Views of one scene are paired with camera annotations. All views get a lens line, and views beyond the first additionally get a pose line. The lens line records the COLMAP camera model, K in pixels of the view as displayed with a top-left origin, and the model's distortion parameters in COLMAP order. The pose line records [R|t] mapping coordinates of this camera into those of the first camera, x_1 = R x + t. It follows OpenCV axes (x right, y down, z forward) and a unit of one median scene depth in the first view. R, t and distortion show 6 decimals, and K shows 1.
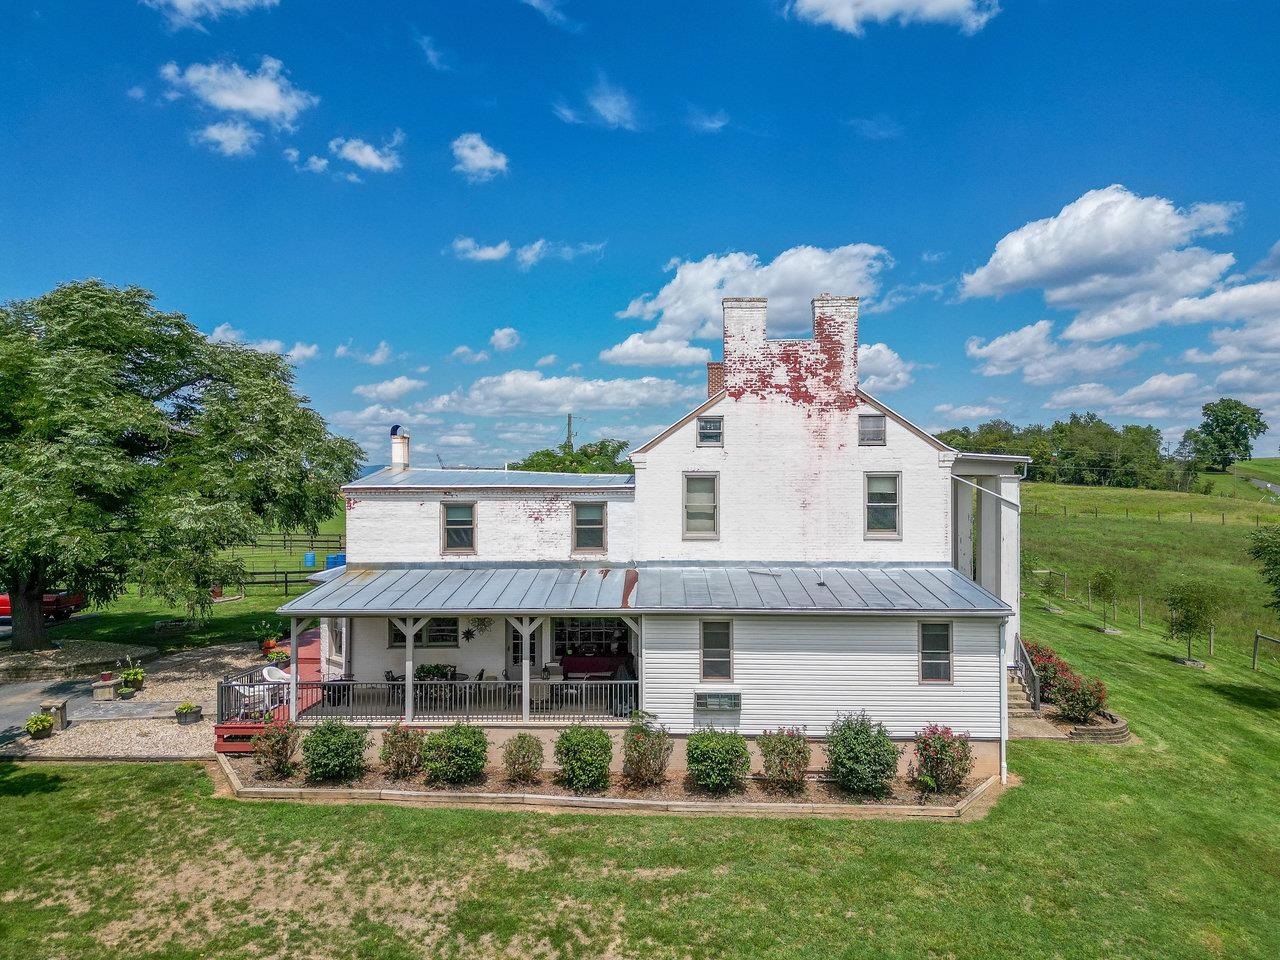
lens RADIAL K [[896.2, 0, 639.1], [0, 896.2, 483.0], [0, 0, 1]] dist [0.077603, -0.055829]
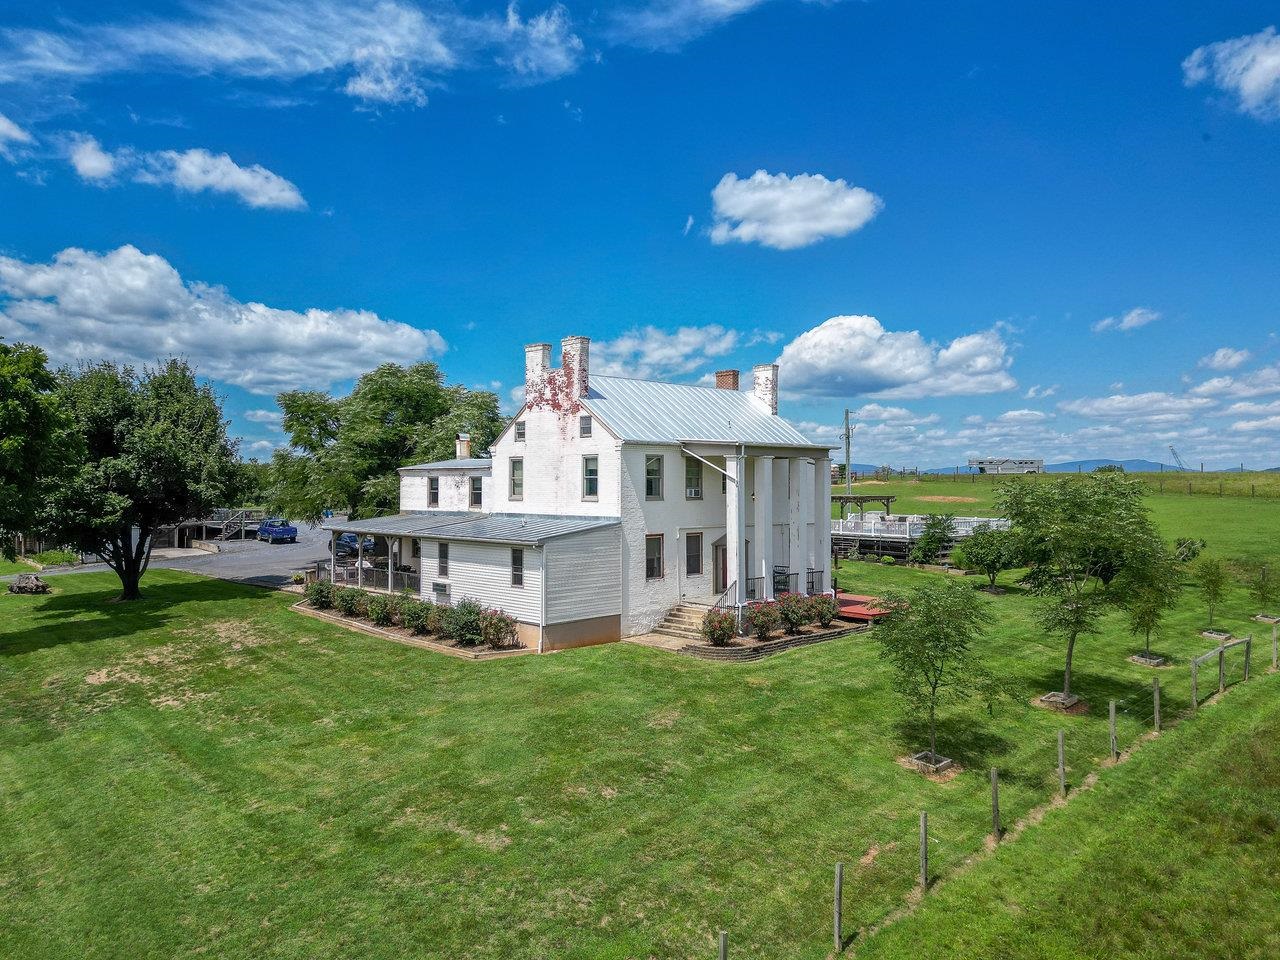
lens RADIAL K [[896.2, 0, 632.3], [0, 896.2, 484.8], [0, 0, 1]] dist [0.077603, -0.055829]
pose [[0.721108, 0.001598, -0.692821, 1.317423], [0.000064, 0.999997, 0.002374, 0.032454], [0.692823, -0.001756, 0.721105, 0.001020]]
